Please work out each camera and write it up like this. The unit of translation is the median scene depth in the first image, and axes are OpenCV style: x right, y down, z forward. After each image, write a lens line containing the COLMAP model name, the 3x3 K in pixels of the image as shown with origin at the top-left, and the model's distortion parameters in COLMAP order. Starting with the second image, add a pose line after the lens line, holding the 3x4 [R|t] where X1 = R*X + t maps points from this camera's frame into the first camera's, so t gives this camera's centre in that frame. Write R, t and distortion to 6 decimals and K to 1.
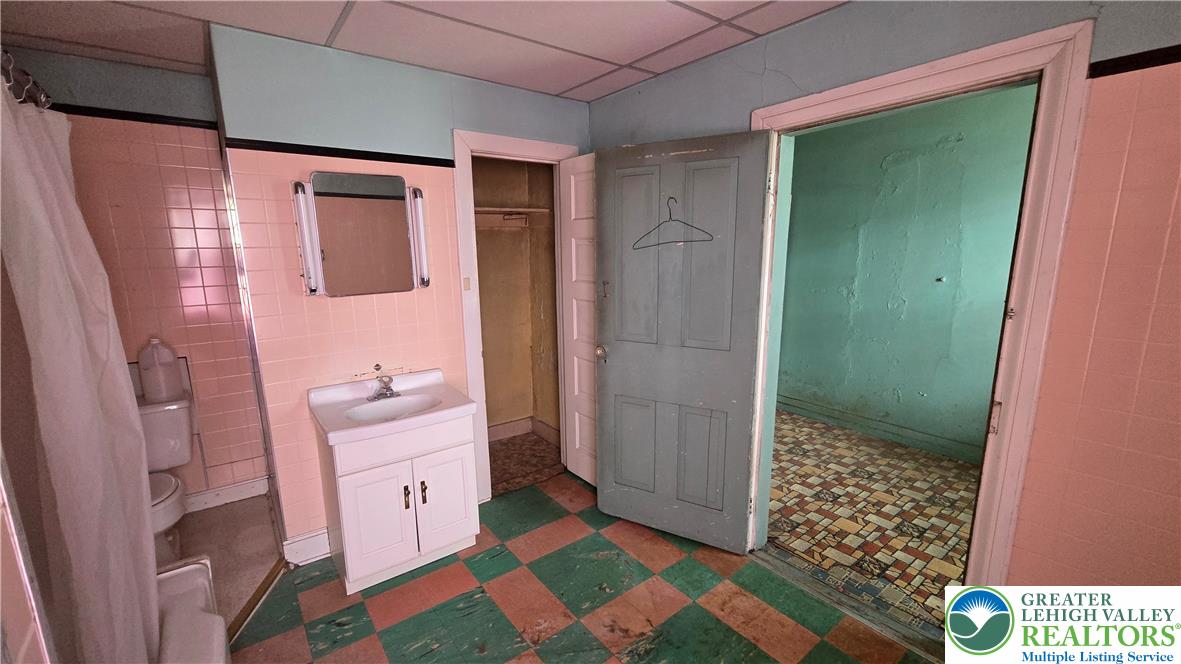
lens RADIAL K [[481.9, 0, 588.8], [0, 481.9, 338.8], [0, 0, 1]] dist [-0.005273, 0.000272]
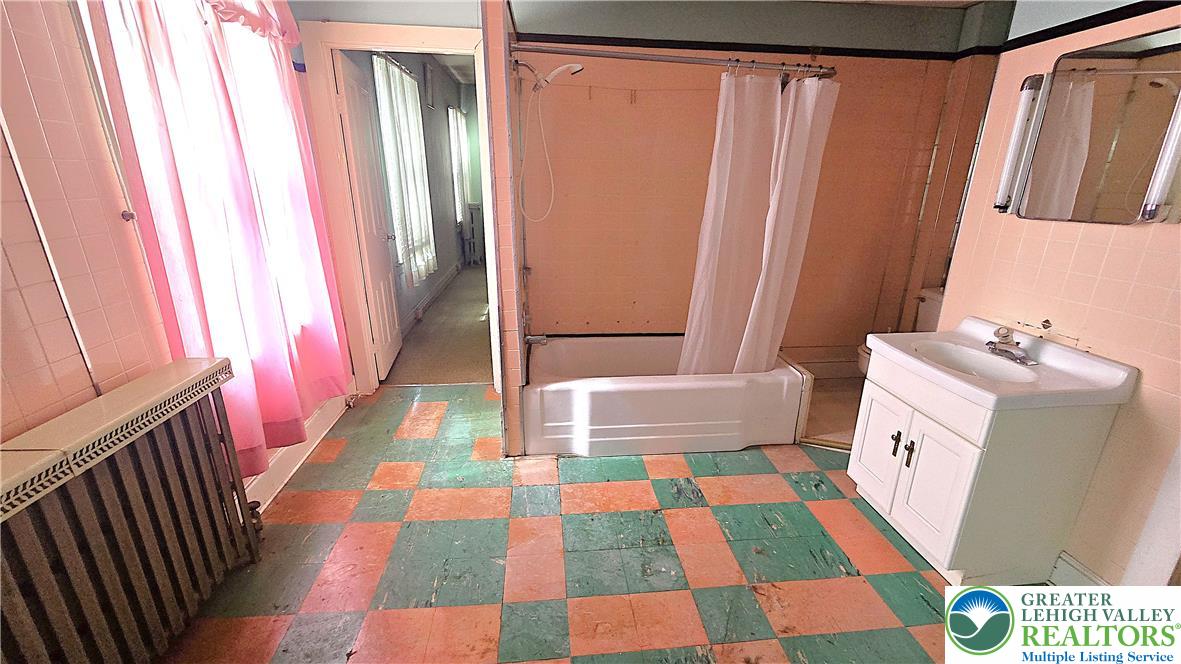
lens RADIAL K [[481.9, 0, 587.6], [0, 481.9, 331.2], [0, 0, 1]] dist [-0.005273, 0.000272]
pose [[-0.523345, 0.263901, -0.810226, 0.595673], [-0.163535, 0.902055, 0.399442, -0.124217], [0.836281, 0.341546, -0.428929, 0.832152]]
